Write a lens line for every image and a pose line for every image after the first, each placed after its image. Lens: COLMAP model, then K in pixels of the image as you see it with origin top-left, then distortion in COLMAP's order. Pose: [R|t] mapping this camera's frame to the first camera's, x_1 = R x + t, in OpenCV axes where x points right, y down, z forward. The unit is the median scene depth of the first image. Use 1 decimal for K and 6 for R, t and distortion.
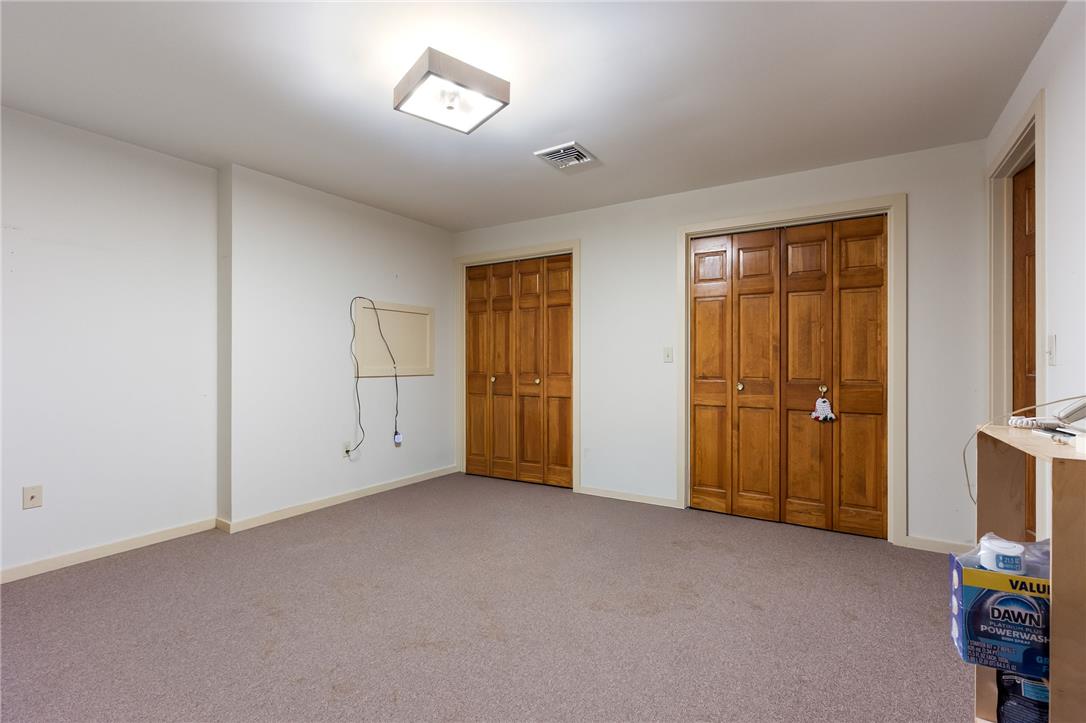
lens RADIAL K [[488.0, 0, 547.0], [0, 488.0, 366.2], [0, 0, 1]] dist [-0.001056, 0.000408]
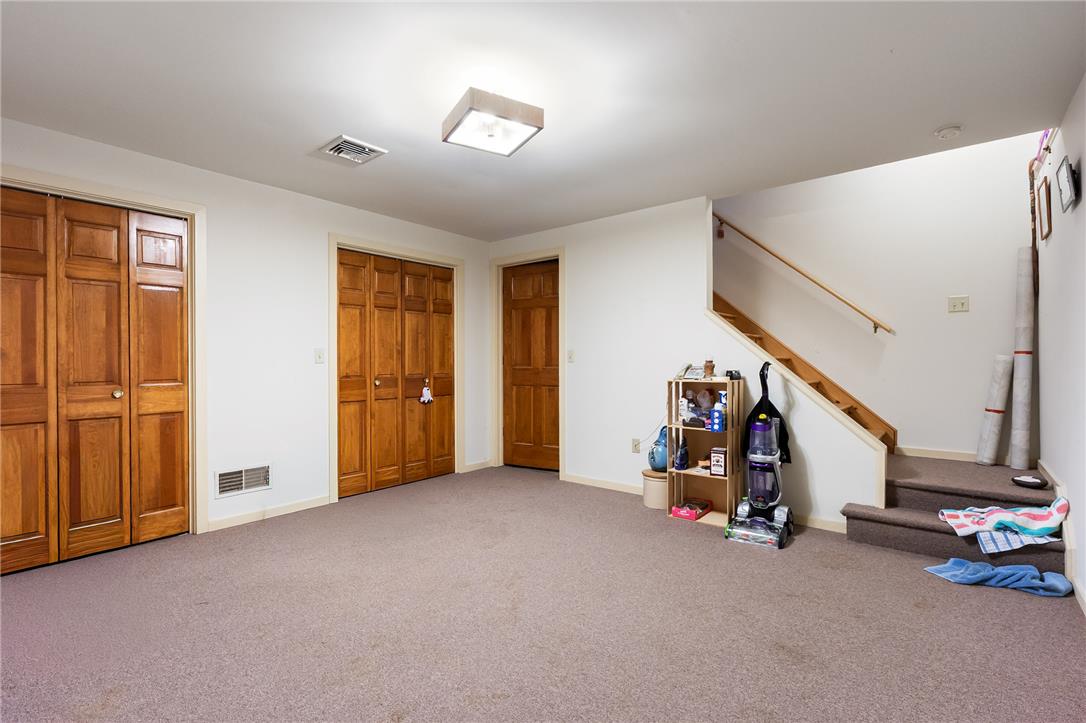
lens RADIAL K [[488.0, 0, 547.0], [0, 488.0, 366.2], [0, 0, 1]] dist [-0.001056, 0.000408]
pose [[0.136018, -0.015874, 0.990579, -0.750414], [0.010959, 0.999835, 0.014518, -0.012195], [-0.990646, 0.008881, 0.136169, 0.422173]]
